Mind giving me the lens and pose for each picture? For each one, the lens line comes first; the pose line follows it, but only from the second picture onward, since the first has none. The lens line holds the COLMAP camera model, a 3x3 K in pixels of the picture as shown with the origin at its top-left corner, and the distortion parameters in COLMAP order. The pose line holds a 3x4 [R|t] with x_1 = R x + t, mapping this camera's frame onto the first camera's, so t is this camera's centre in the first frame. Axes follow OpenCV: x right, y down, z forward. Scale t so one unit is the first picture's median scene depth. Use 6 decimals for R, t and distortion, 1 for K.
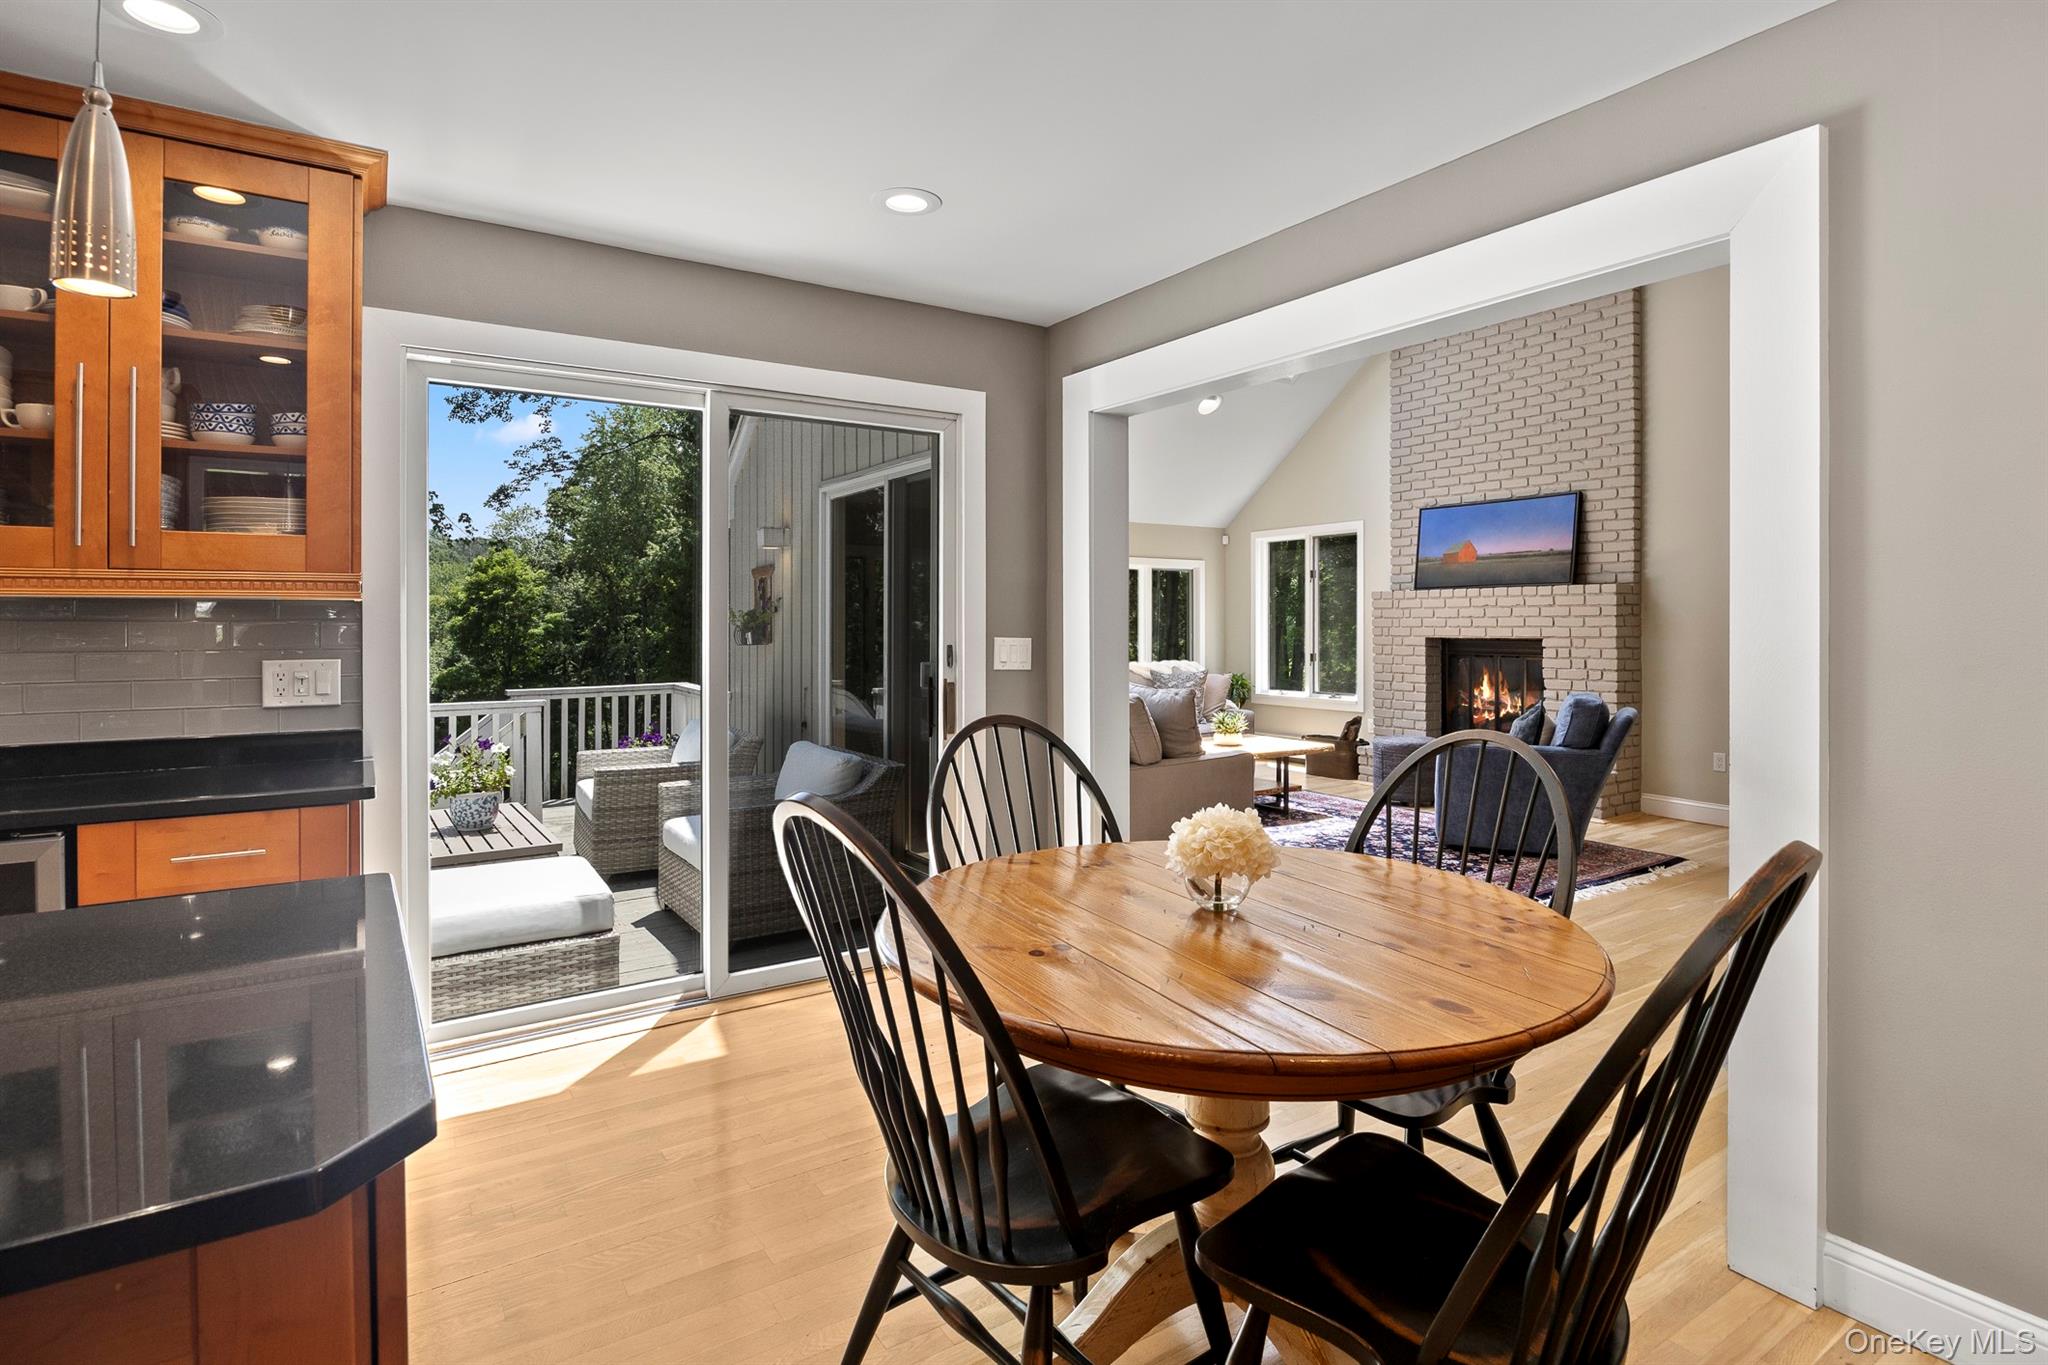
lens RADIAL K [[1016.0, 0, 1056.0], [0, 1016.0, 623.5], [0, 0, 1]] dist [-0.001202, 0.000080]
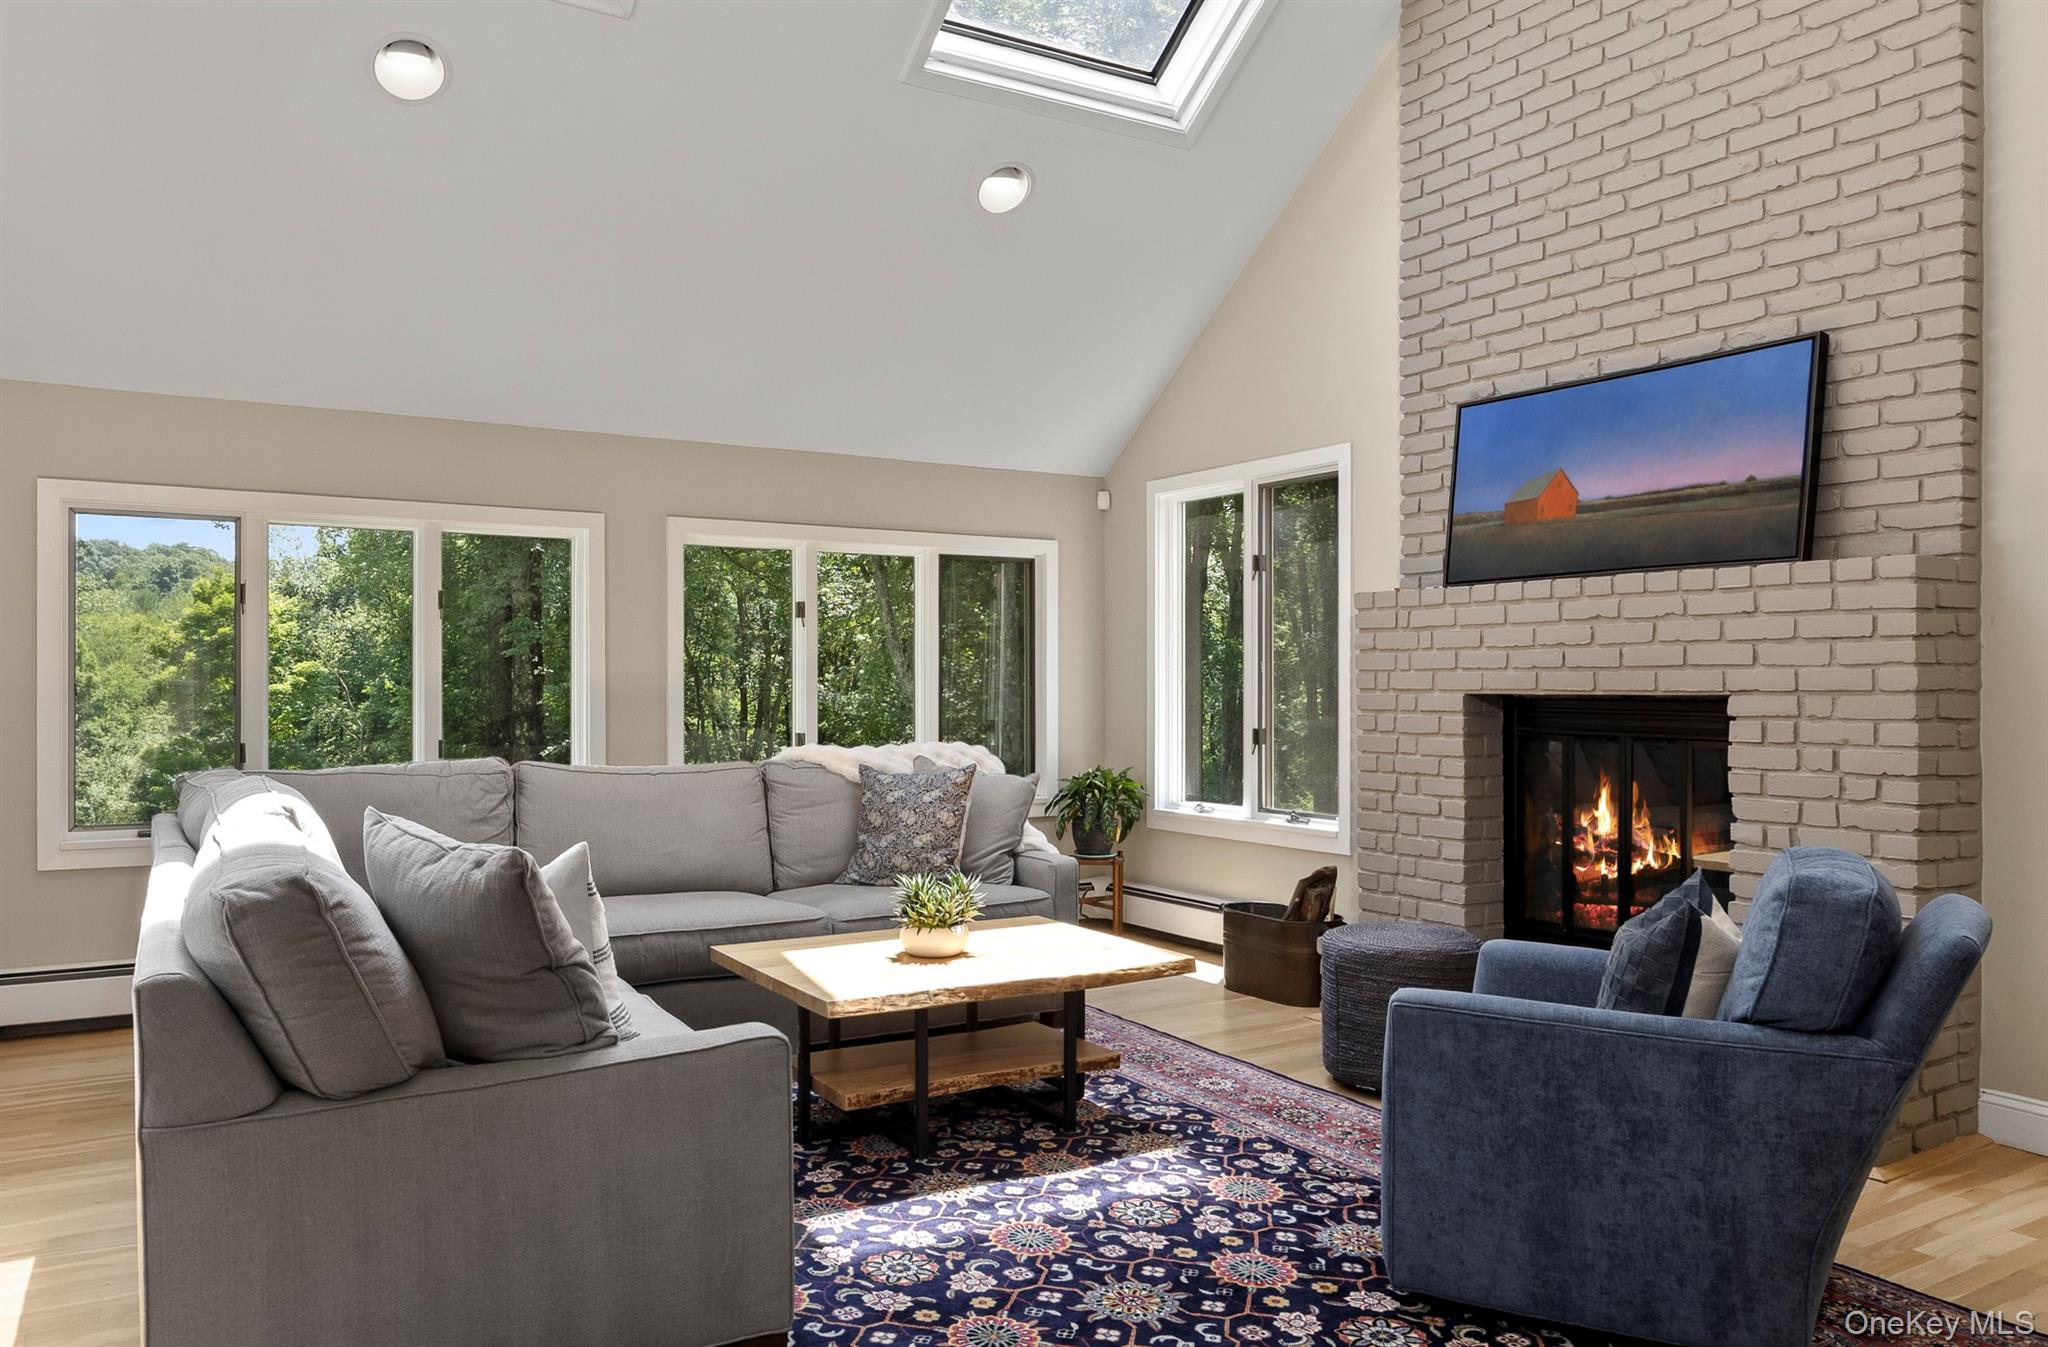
lens RADIAL K [[1460.2, 0, 985.1], [0, 1460.2, 679.5], [0, 0, 1]] dist [-0.005277, -0.005368]
pose [[0.998353, 0.001745, -0.057338, 0.200865], [-0.001730, 0.999998, 0.000310, 0.008100], [0.057338, -0.000210, 0.998355, 0.373056]]
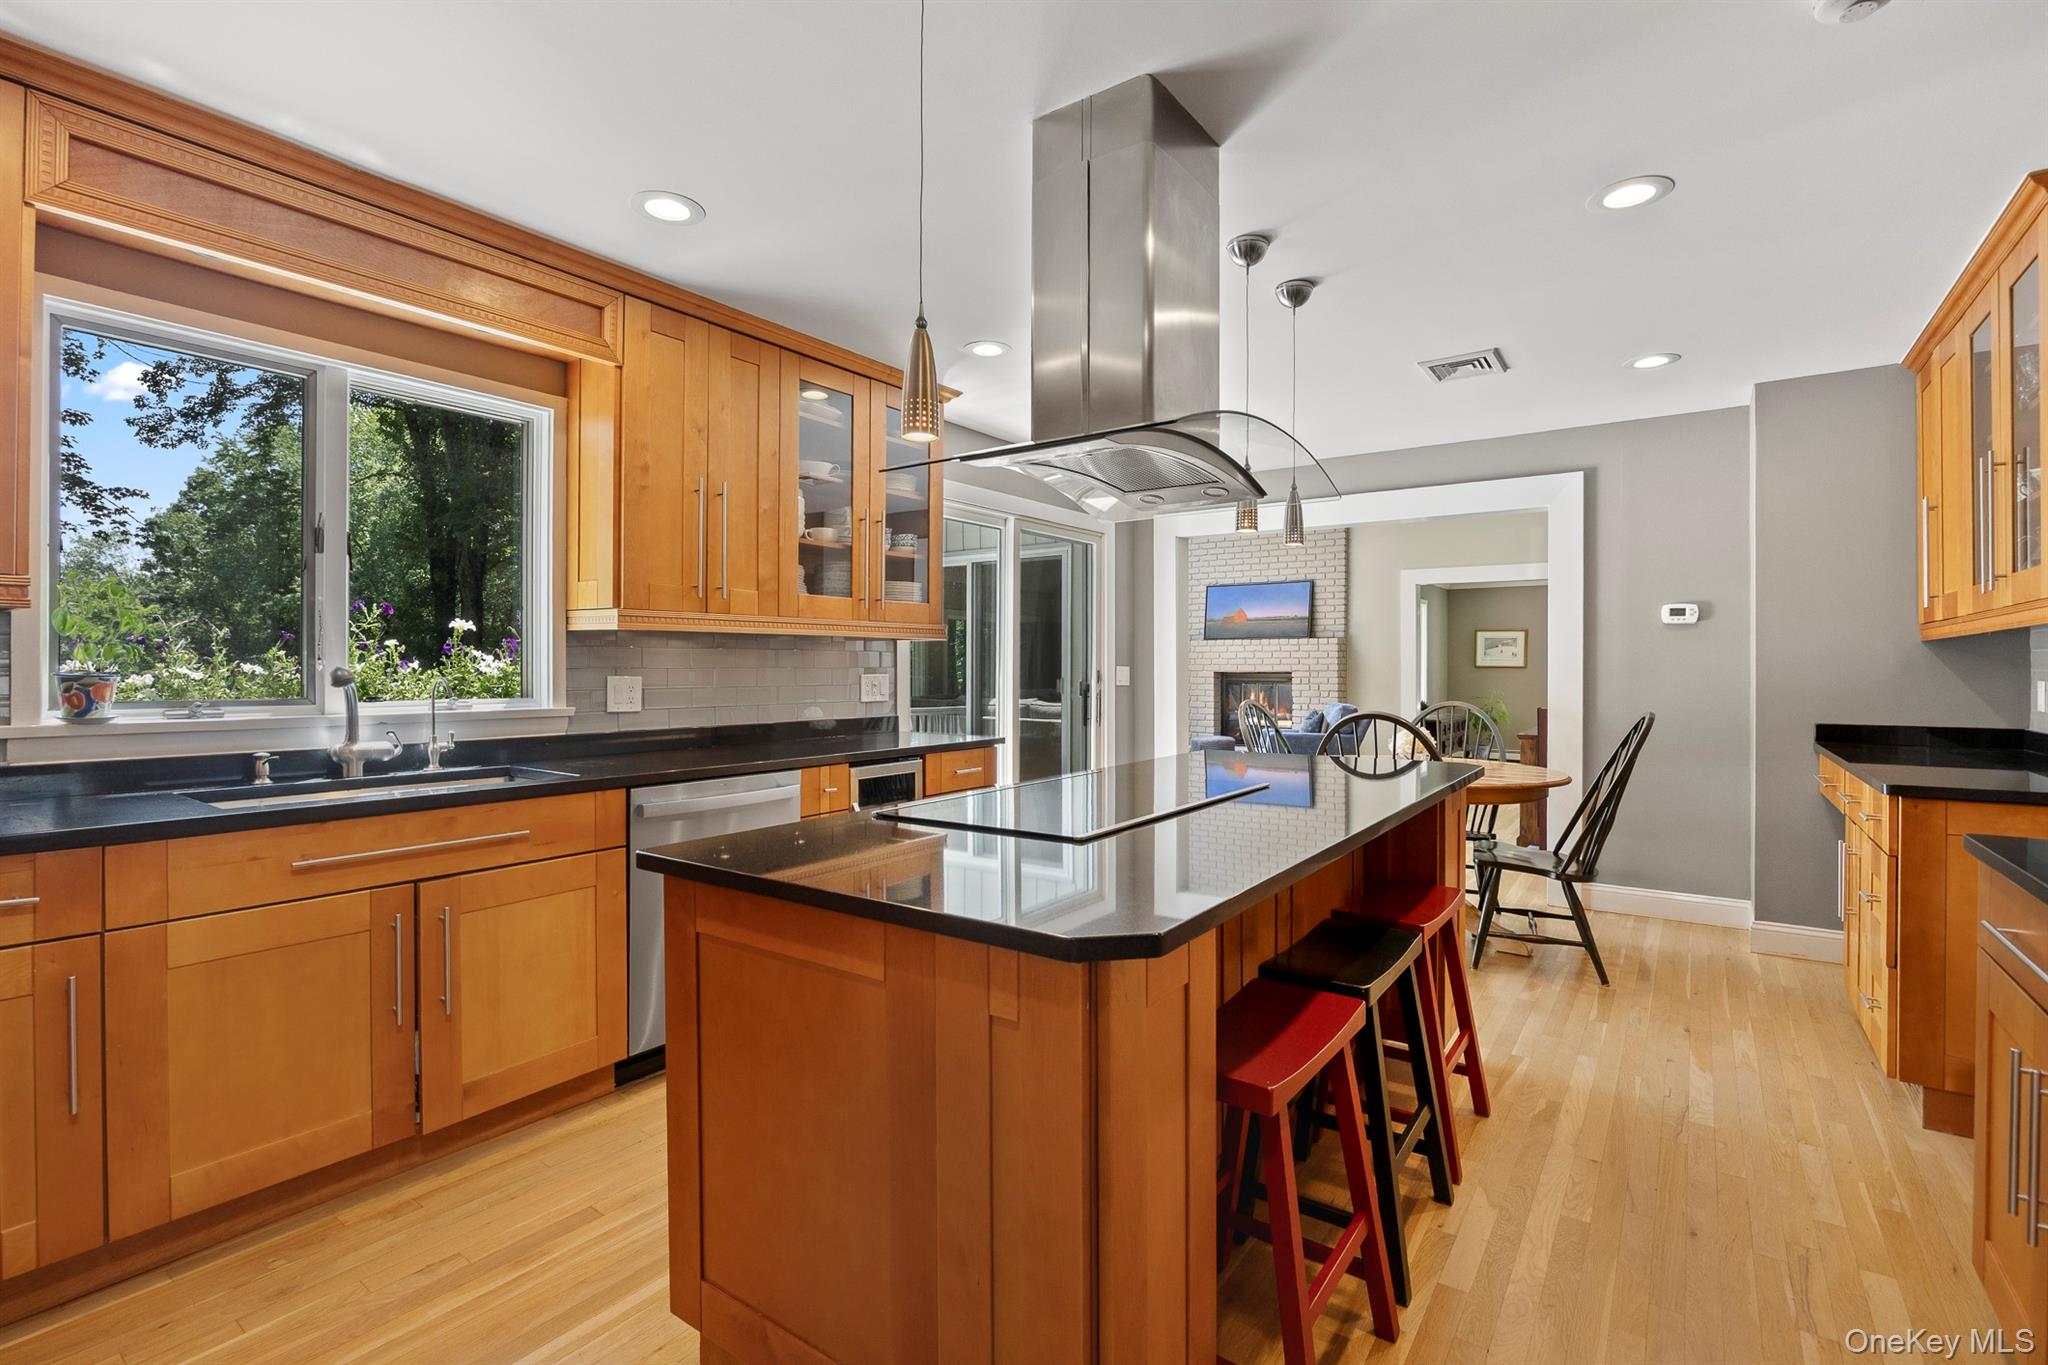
lens RADIAL K [[920.3, 0, 1033.6], [0, 920.3, 682.4], [0, 0, 1]] dist [-0.016495, 0.000473]
pose [[0.938917, -0.003186, 0.344129, -0.371793], [-0.002564, 0.999865, 0.016253, 0.008518], [-0.344134, -0.016142, 0.938782, -0.200736]]
